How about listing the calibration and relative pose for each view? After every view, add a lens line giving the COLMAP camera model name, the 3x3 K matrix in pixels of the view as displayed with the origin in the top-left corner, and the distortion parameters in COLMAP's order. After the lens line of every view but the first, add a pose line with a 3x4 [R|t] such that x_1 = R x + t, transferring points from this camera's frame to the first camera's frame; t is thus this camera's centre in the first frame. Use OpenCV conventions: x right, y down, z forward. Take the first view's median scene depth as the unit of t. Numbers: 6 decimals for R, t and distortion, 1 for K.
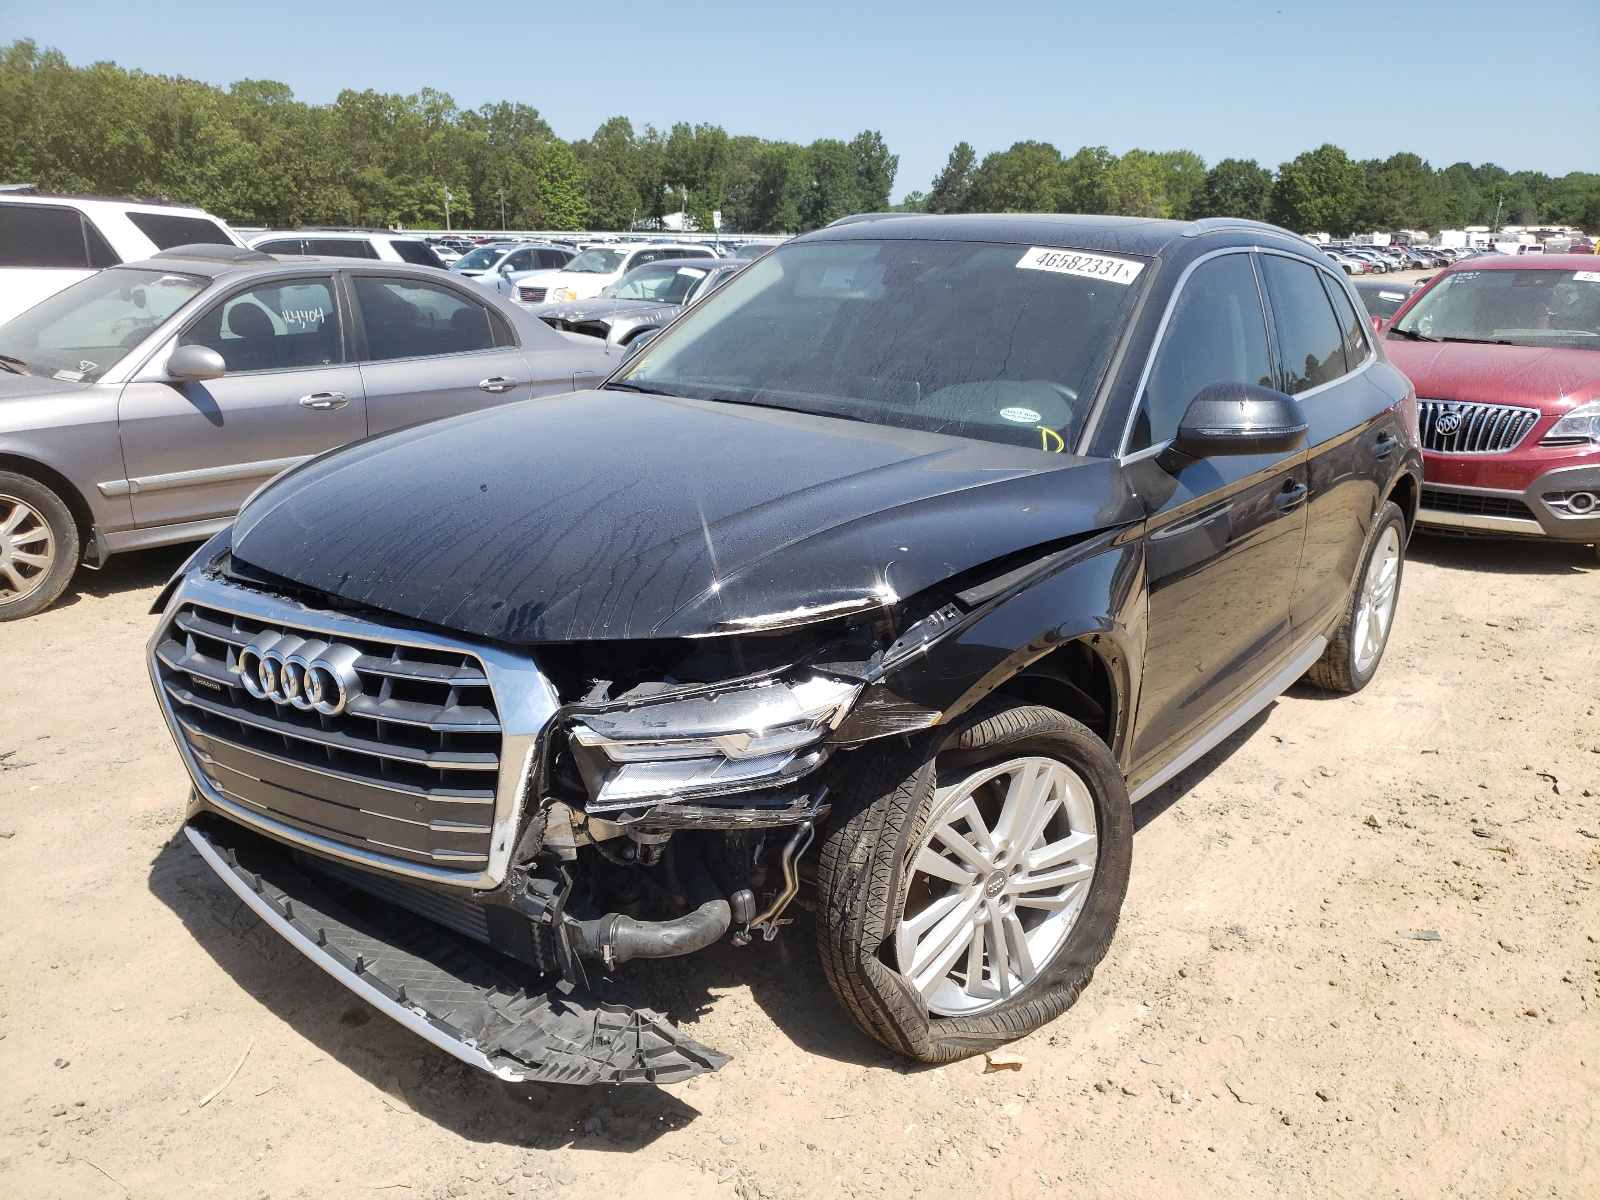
lens RADIAL K [[1212.6, 0, 800.0], [0, 1212.6, 600.0], [0, 0, 1]] dist [0.006683, -0.006540]
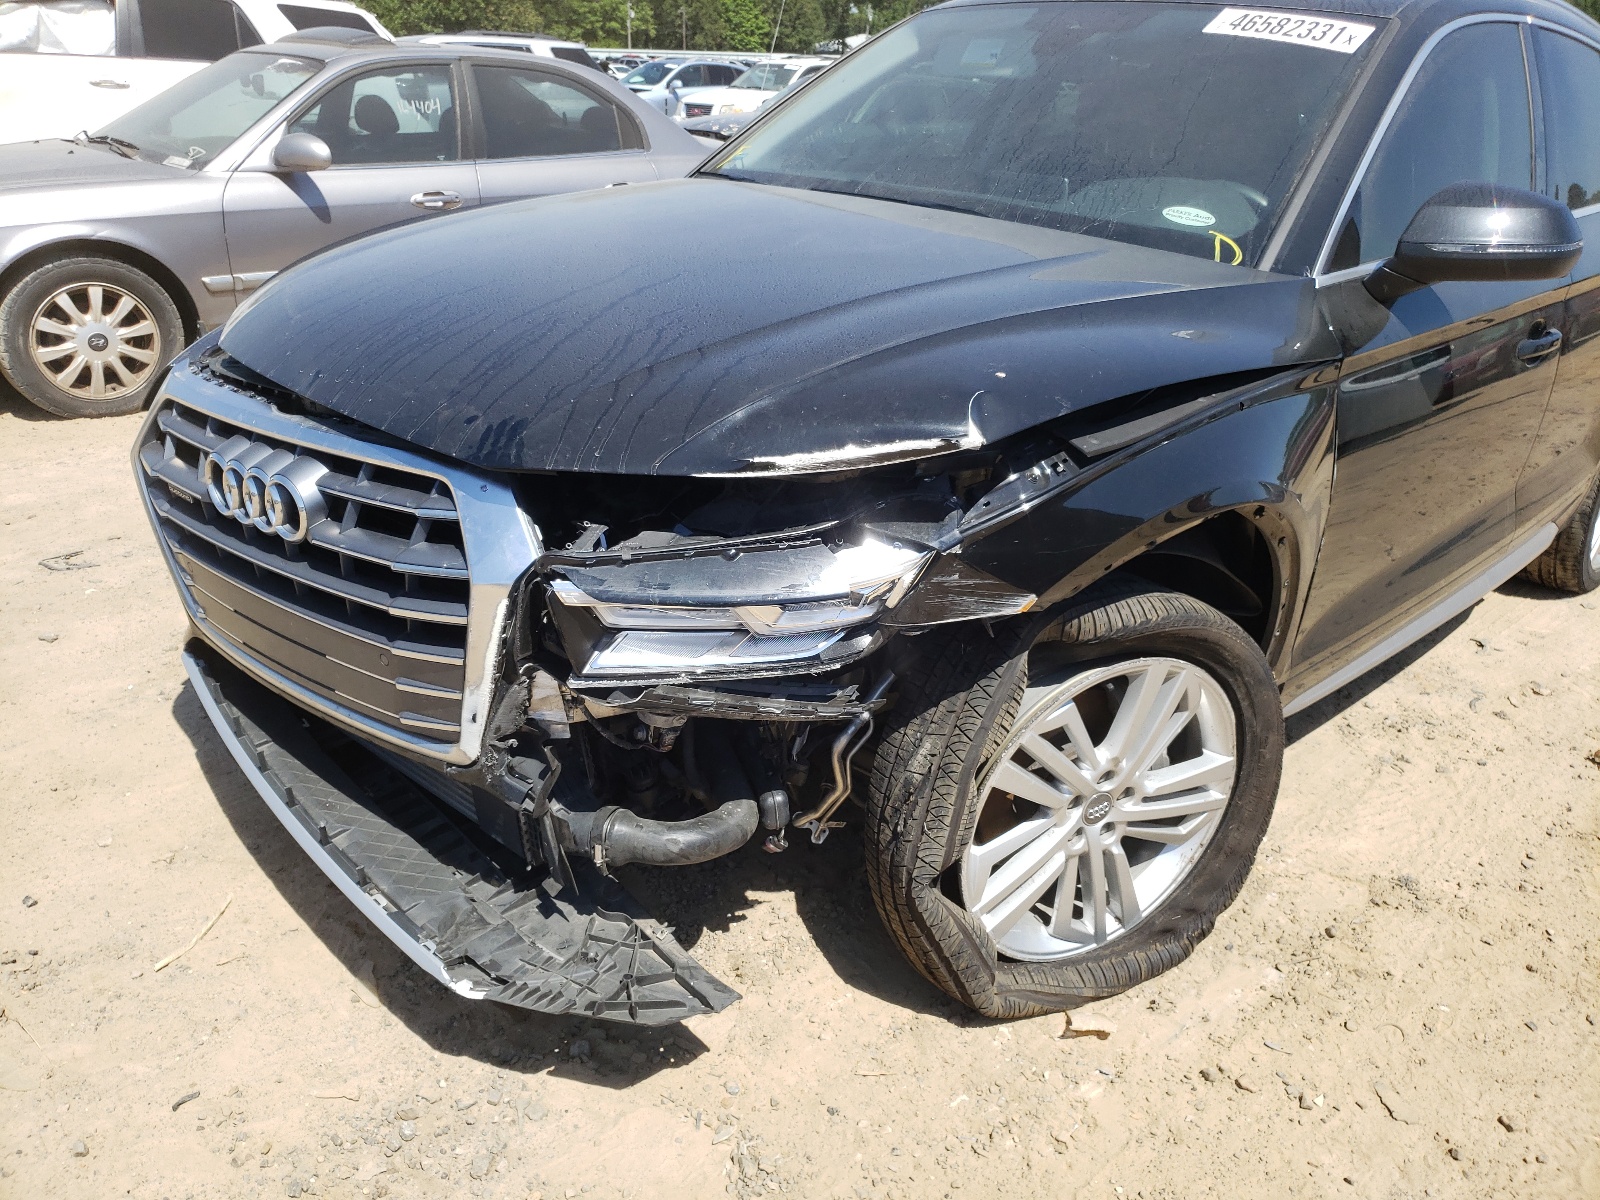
lens RADIAL K [[1207.1, 0, 798.7], [0, 1207.1, 563.0], [0, 0, 1]] dist [-0.004497, 0.016199]
pose [[0.989133, 0.071961, -0.128206, 0.057167], [-0.058722, 0.992820, 0.104210, 0.002315], [0.134784, -0.095549, 0.986257, 0.206836]]
